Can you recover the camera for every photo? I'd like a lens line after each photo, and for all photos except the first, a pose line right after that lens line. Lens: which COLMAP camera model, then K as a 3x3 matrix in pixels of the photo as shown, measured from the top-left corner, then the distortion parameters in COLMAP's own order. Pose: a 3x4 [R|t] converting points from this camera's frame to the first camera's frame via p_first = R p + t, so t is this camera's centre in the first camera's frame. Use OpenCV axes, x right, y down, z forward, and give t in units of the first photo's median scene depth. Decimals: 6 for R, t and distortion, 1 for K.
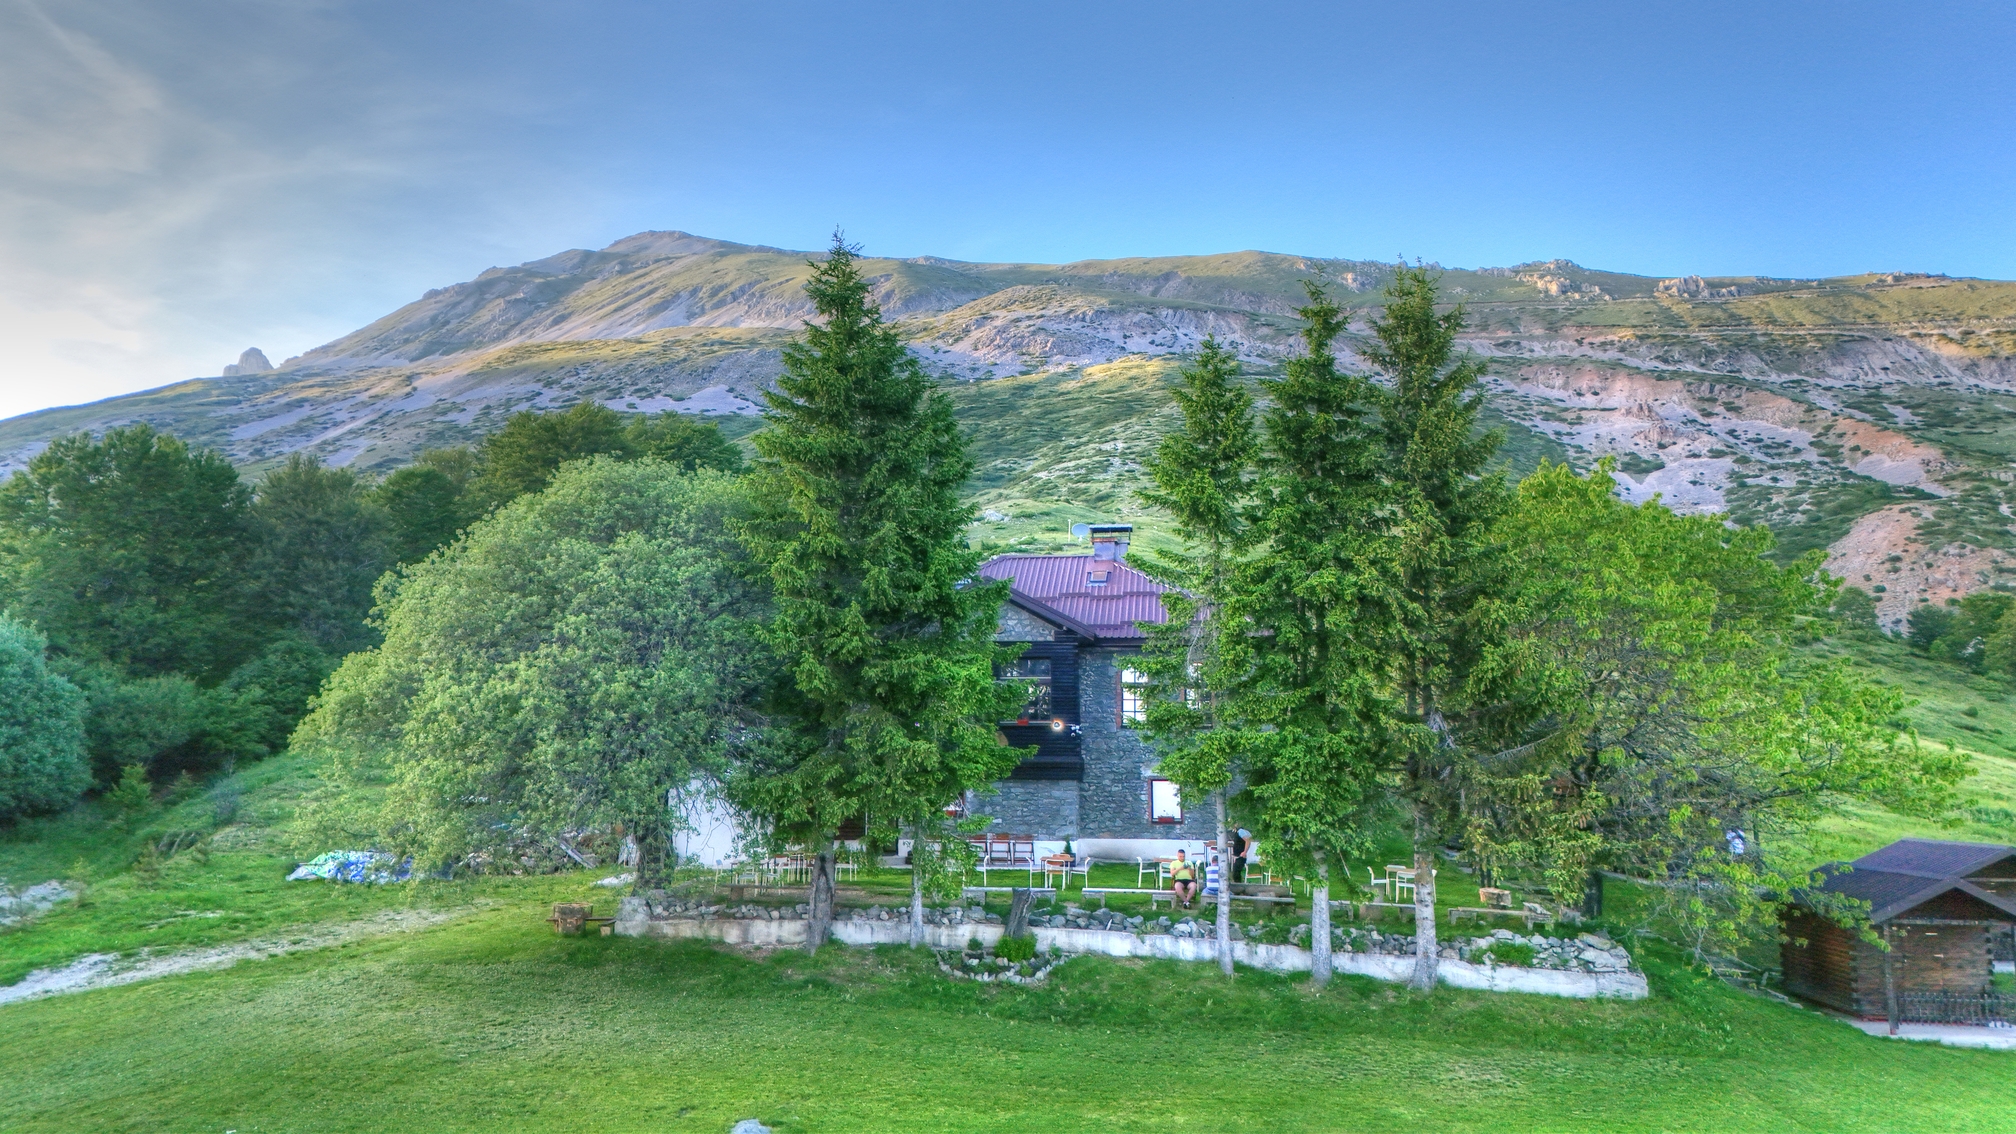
lens RADIAL K [[1427.7, 0, 1018.1], [0, 1427.7, 563.9], [0, 0, 1]] dist [0.027622, -0.001552]
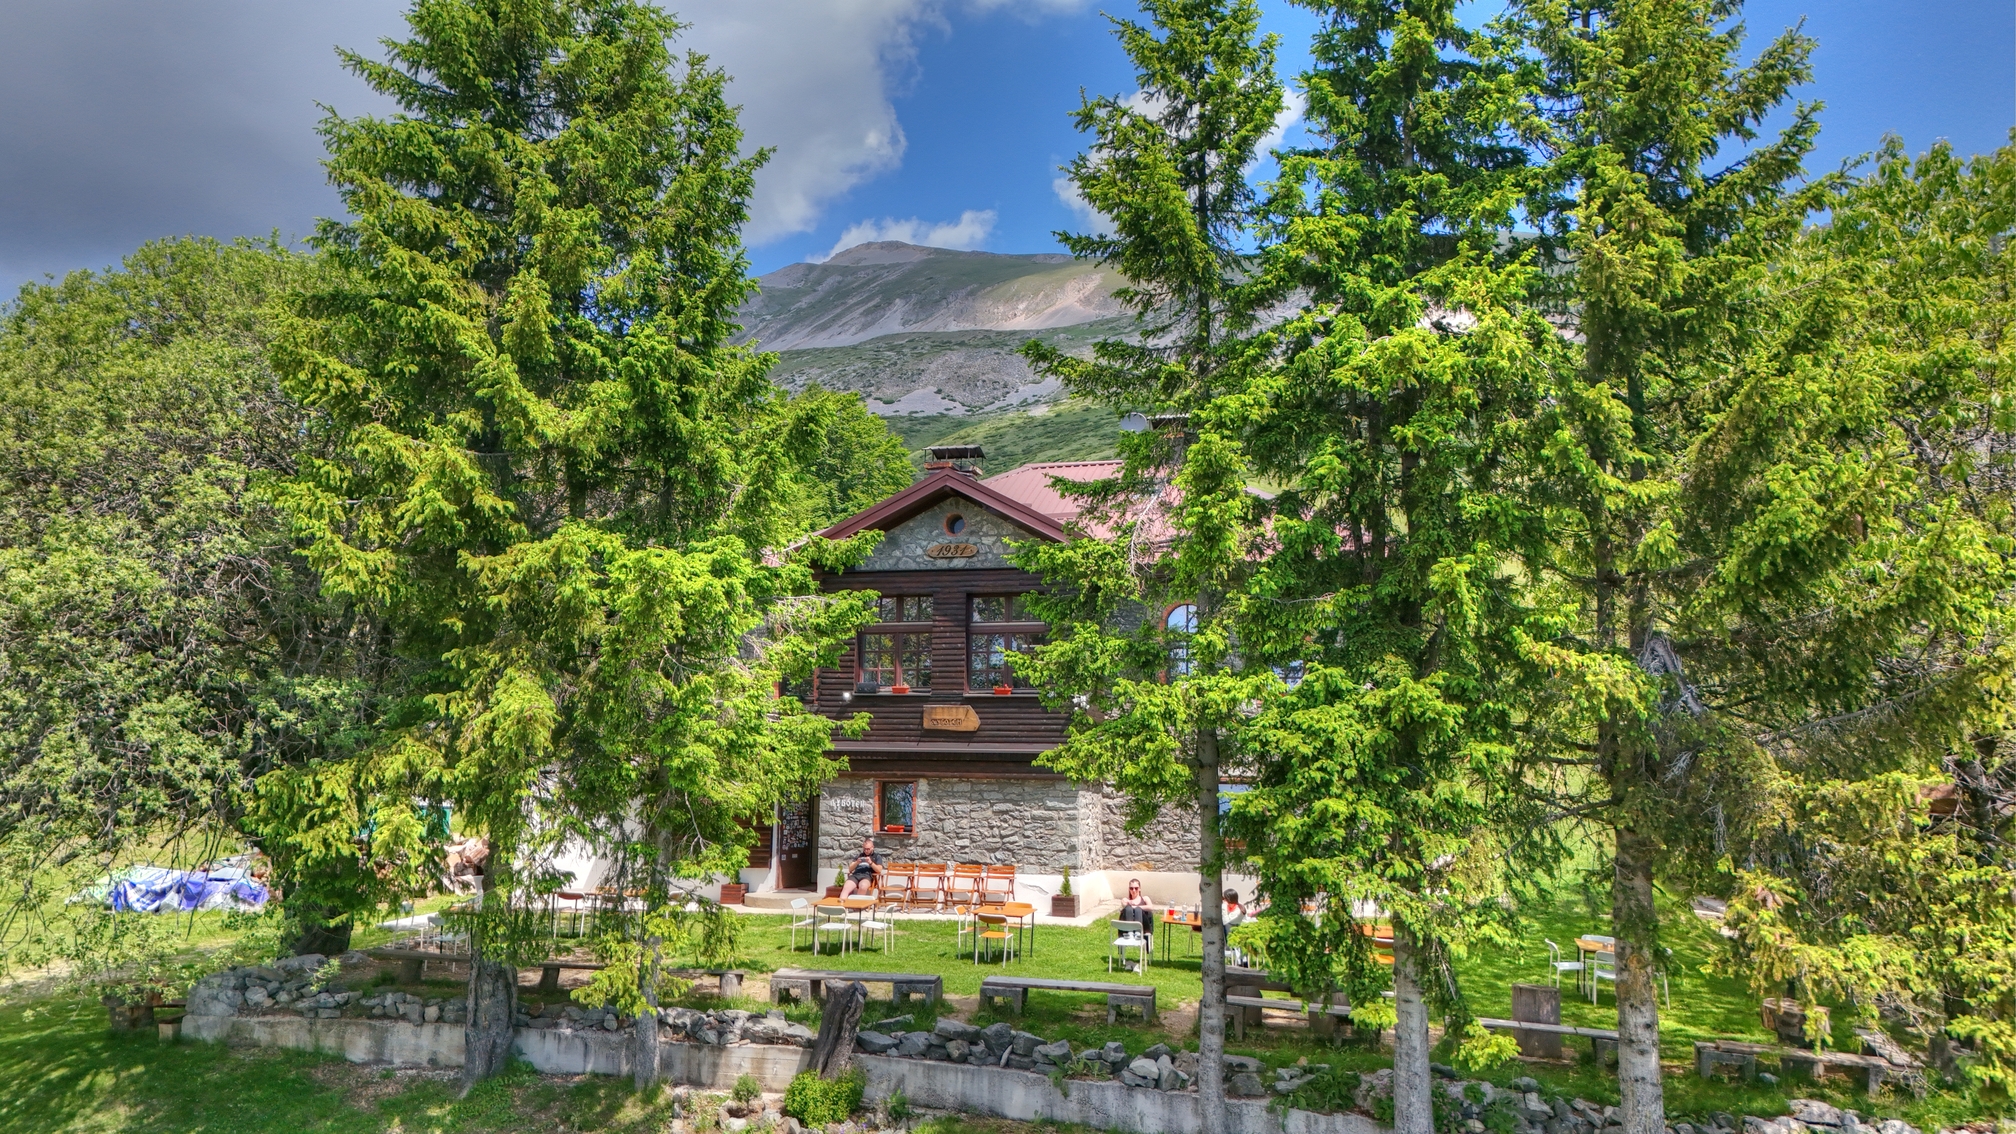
lens RADIAL K [[1424.1, 0, 1031.5], [0, 1424.1, 558.3], [0, 0, 1]] dist [0.020024, -0.001607]
pose [[0.989551, -0.013269, -0.143571, 0.148766], [0.012473, 0.999901, -0.006443, 0.073544], [0.143643, 0.004585, 0.989619, 0.480739]]
